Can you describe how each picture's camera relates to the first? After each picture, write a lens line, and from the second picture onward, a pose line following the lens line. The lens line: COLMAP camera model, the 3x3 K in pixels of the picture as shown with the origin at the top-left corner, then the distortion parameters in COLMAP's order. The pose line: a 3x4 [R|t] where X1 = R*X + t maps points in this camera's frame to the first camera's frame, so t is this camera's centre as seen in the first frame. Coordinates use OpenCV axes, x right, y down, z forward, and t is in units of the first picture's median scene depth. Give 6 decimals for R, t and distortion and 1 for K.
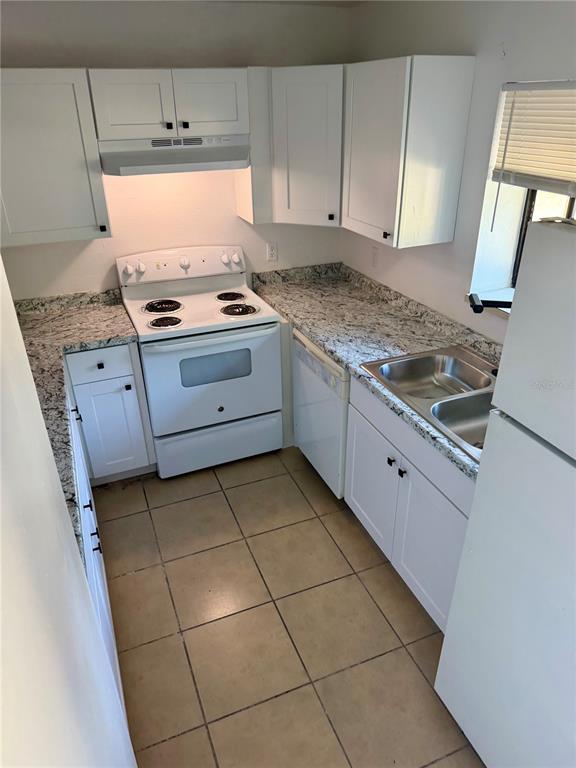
lens RADIAL K [[539.9, 0, 289.1], [0, 539.9, 381.0], [0, 0, 1]] dist [0.040954, -0.011720]
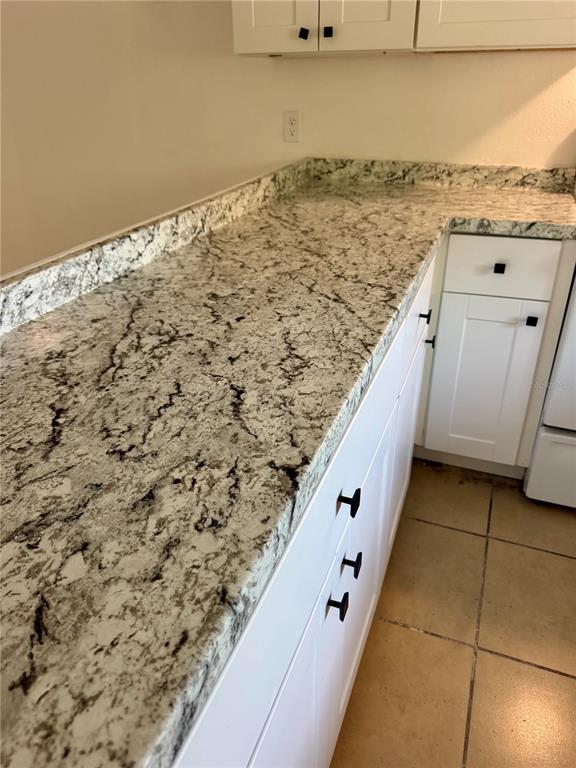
lens RADIAL K [[539.9, 0, 294.3], [0, 539.9, 381.2], [0, 0, 1]] dist [0.040954, -0.011720]
pose [[0.730407, 0.335029, -0.595198, -0.122716], [-0.314185, 0.938568, 0.142750, 0.065887], [0.606459, 0.082737, 0.790798, 0.417866]]
